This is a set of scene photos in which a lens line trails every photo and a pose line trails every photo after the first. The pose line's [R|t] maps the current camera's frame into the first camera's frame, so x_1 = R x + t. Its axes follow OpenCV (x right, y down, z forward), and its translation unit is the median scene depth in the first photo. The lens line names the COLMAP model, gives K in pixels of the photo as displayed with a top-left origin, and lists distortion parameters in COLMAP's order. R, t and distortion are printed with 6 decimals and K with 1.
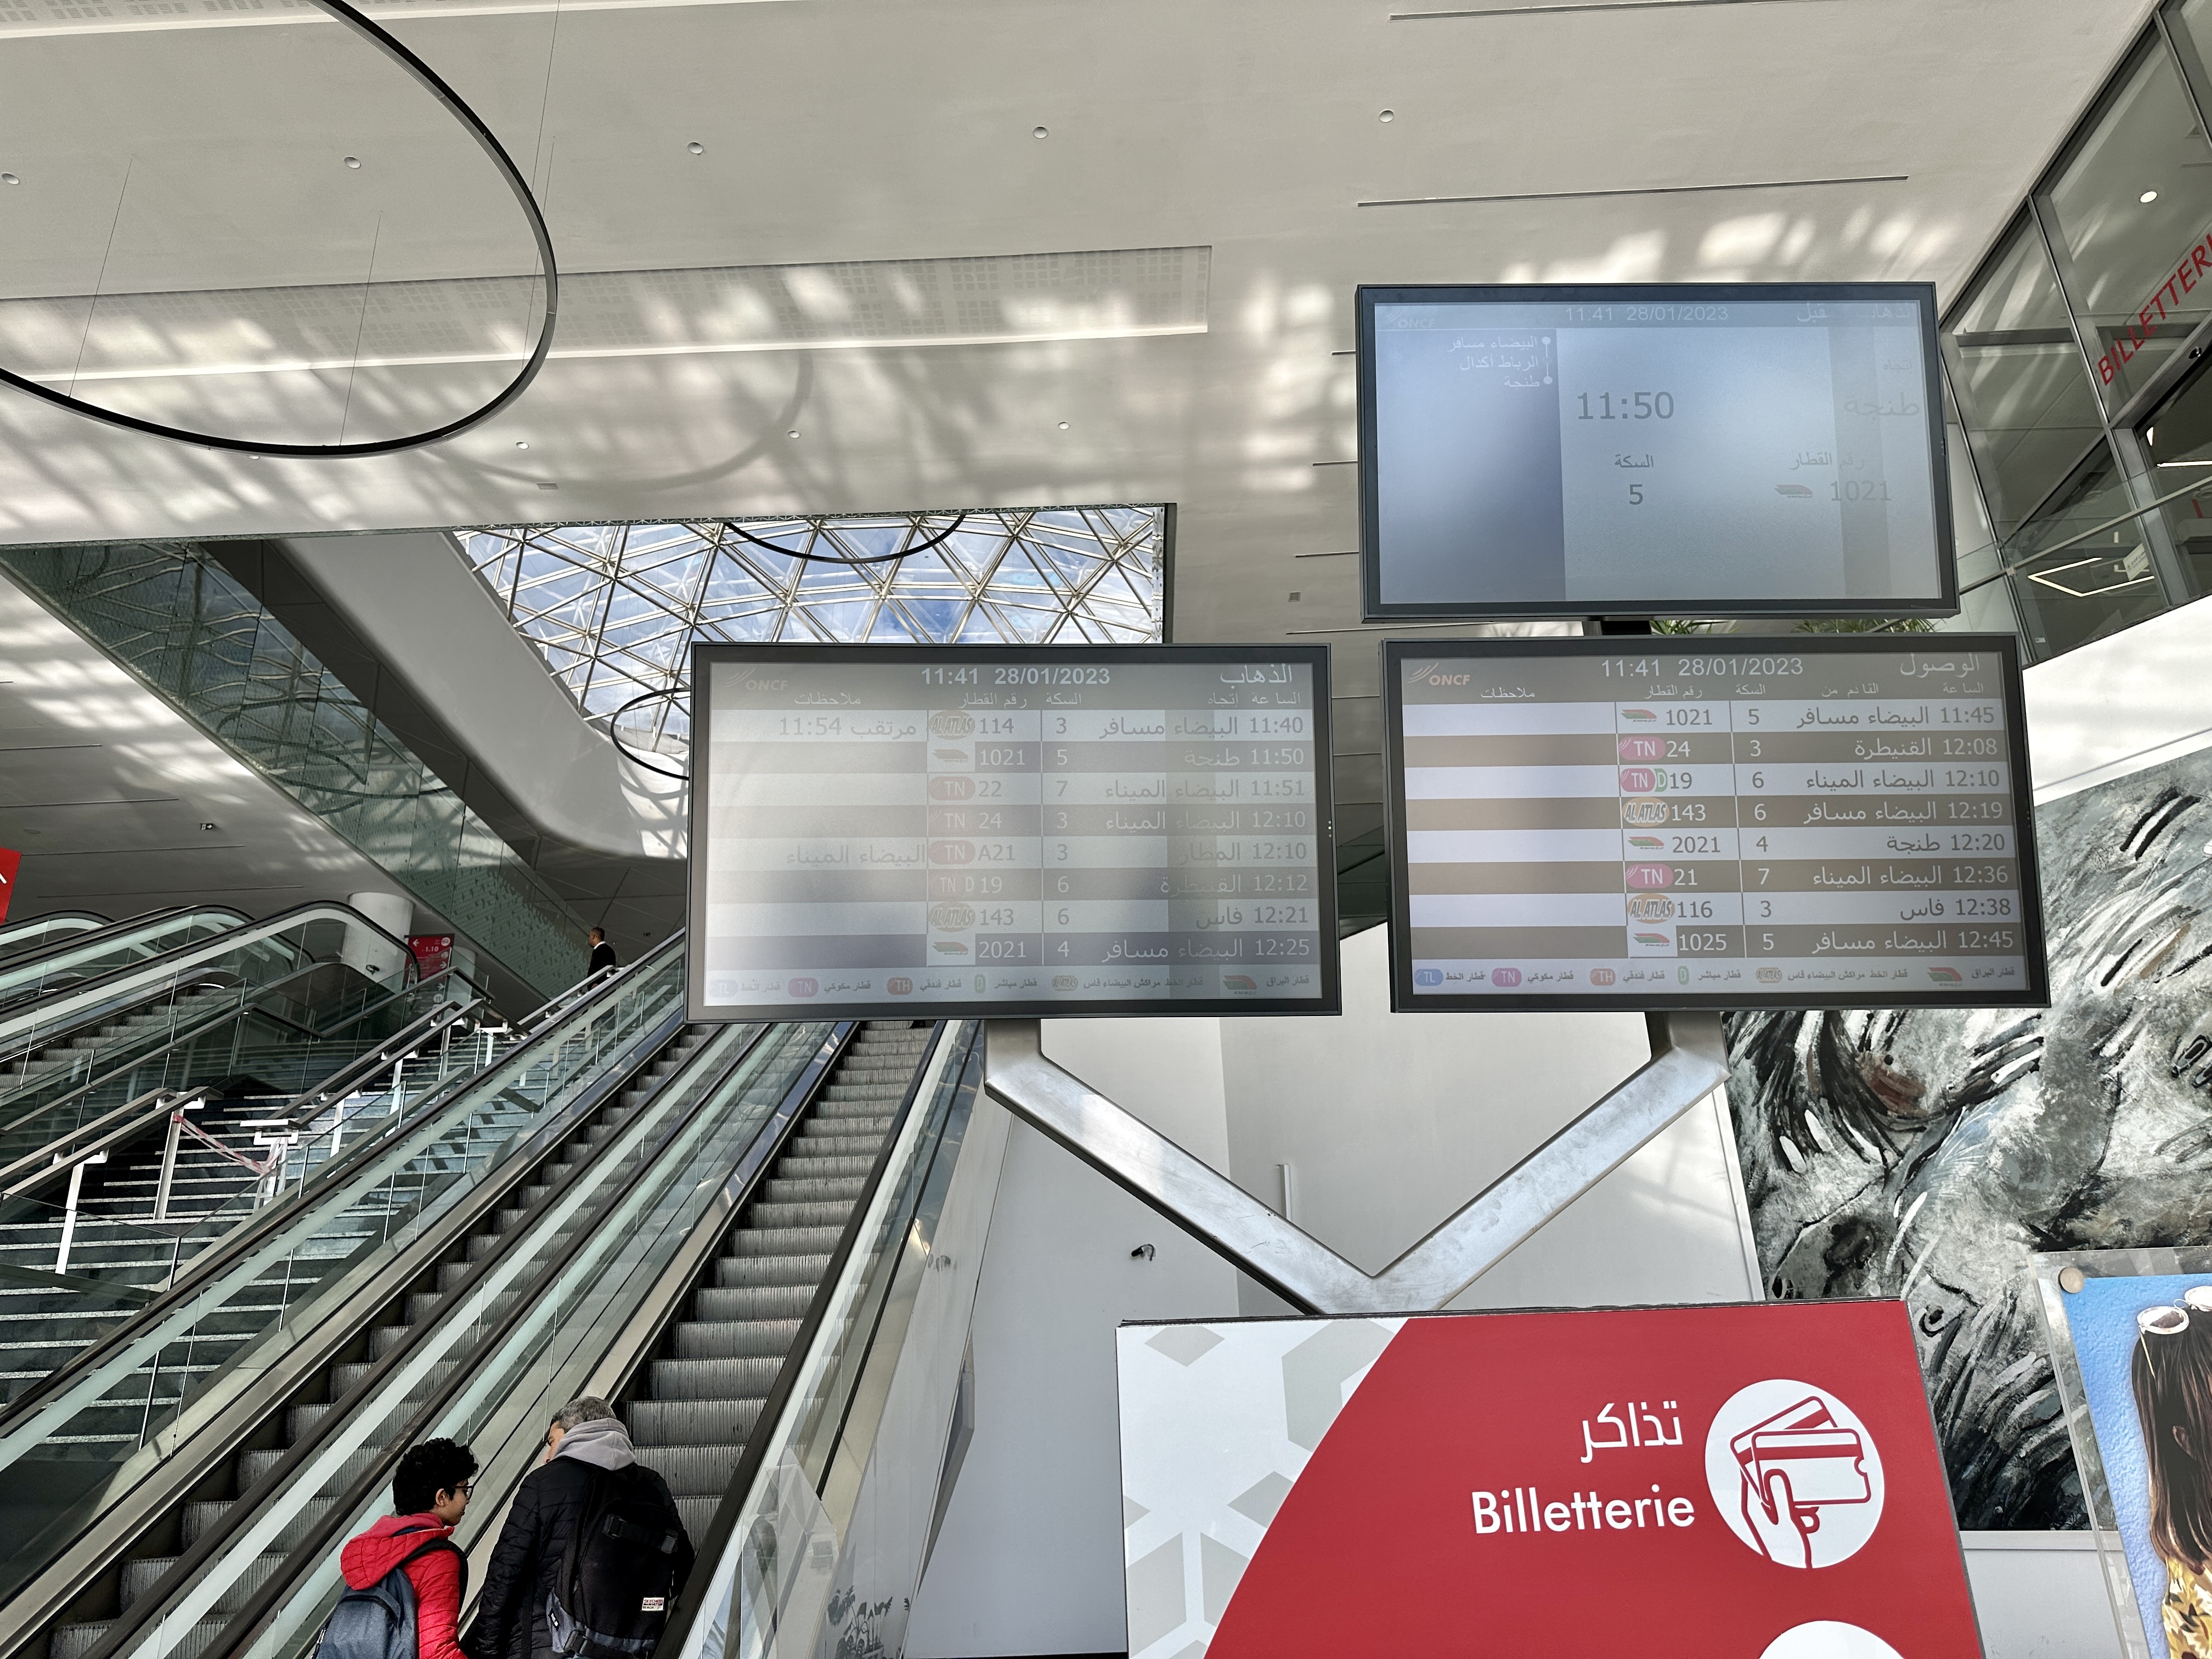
lens RADIAL K [[1556.4, 0, 1119.3], [0, 1556.4, 831.5], [0, 0, 1]] dist [0.030230, -0.027028]
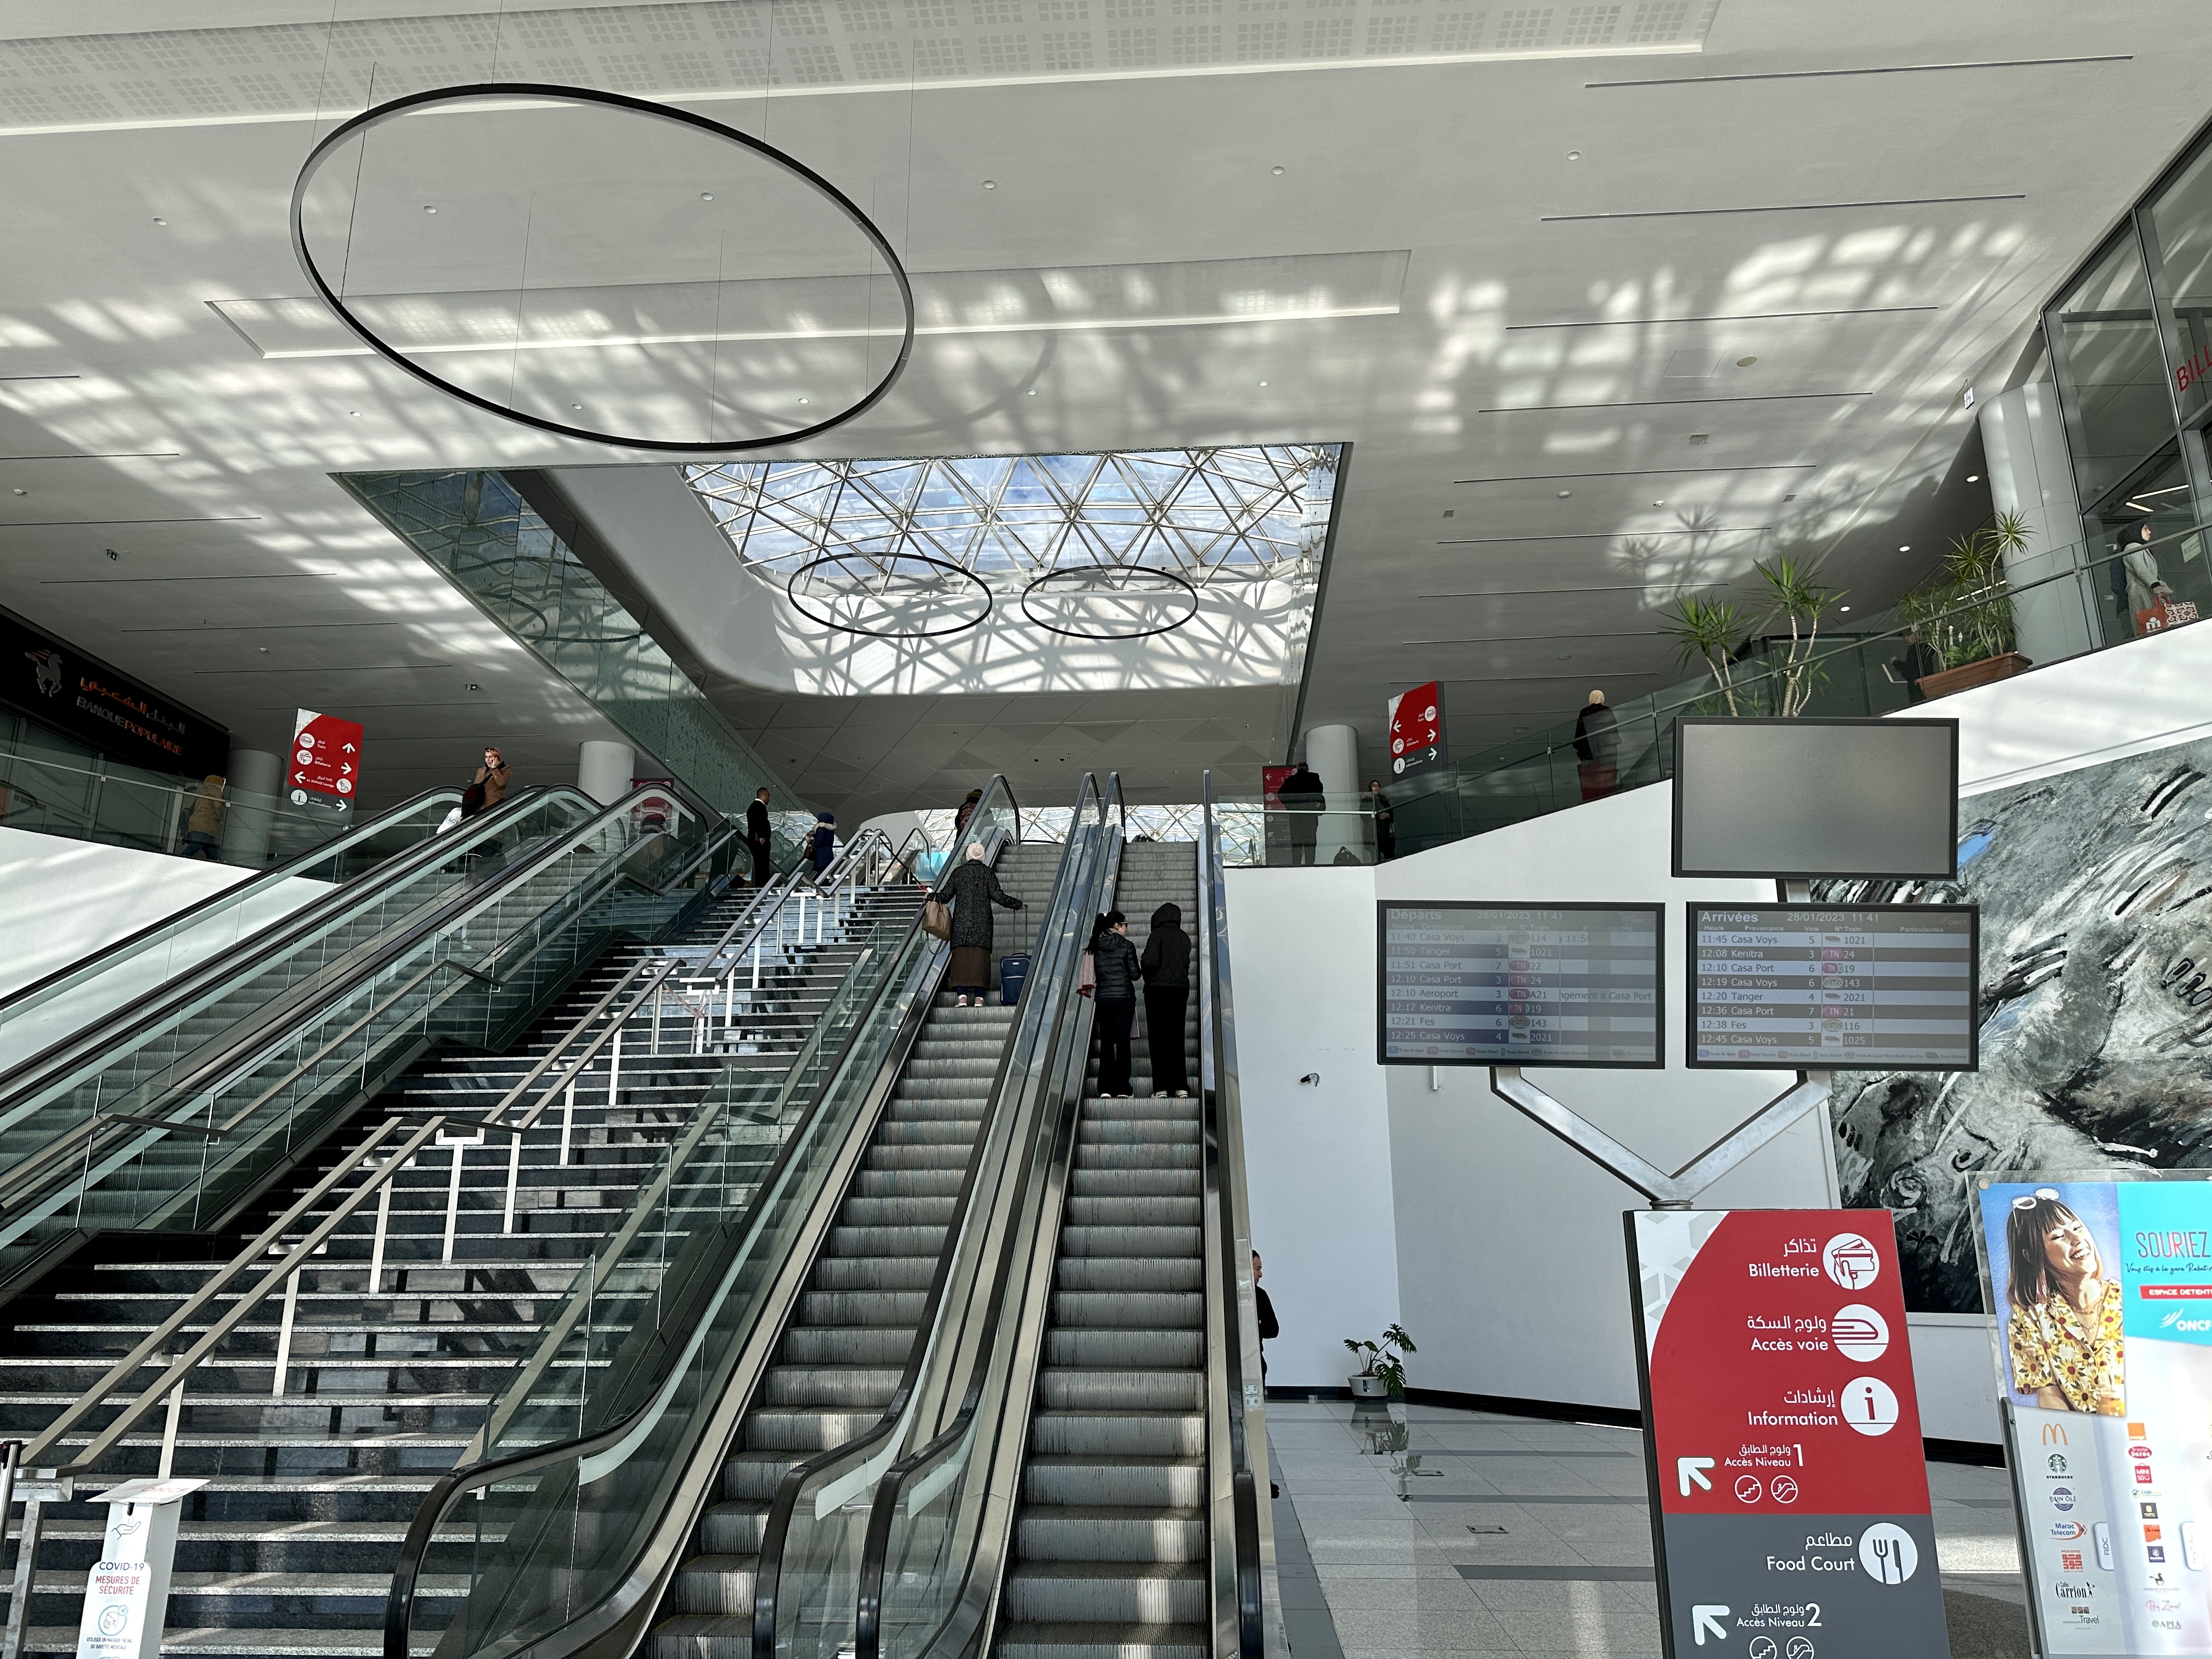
lens RADIAL K [[1556.4, 0, 1097.3], [0, 1556.4, 819.8], [0, 0, 1]] dist [0.030230, -0.027028]
pose [[0.998265, 0.015901, -0.056691, -0.094841], [-0.008893, 0.992516, 0.121793, -0.087138], [0.058203, -0.121077, 0.990935, -0.217237]]
